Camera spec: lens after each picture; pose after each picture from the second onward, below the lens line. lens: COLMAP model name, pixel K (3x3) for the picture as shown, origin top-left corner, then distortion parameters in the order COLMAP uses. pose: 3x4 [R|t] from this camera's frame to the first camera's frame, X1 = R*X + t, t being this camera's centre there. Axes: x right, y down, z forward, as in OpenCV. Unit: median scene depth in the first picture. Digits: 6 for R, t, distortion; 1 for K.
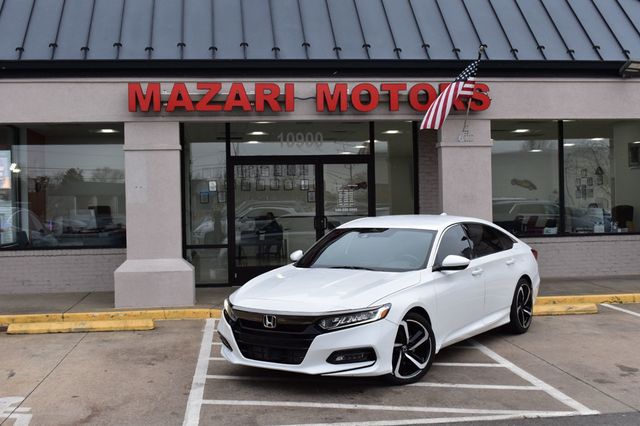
lens RADIAL K [[829.0, 0, 320.0], [0, 829.0, 213.0], [0, 0, 1]] dist [-0.057773, 0.000219]
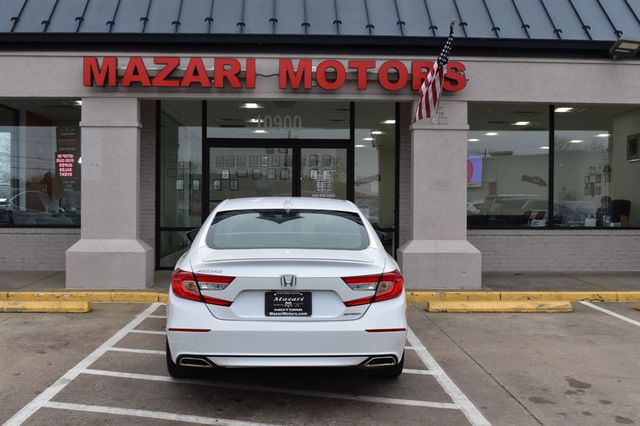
lens RADIAL K [[733.1, 0, 320.0], [0, 733.1, 213.0], [0, 0, 1]] dist [-0.062751, -0.002662]
pose [[0.996942, 0.025762, -0.073782, 0.108526], [-0.025239, 0.999649, 0.008006, 0.011846], [0.073963, -0.006119, 0.997242, 0.165986]]
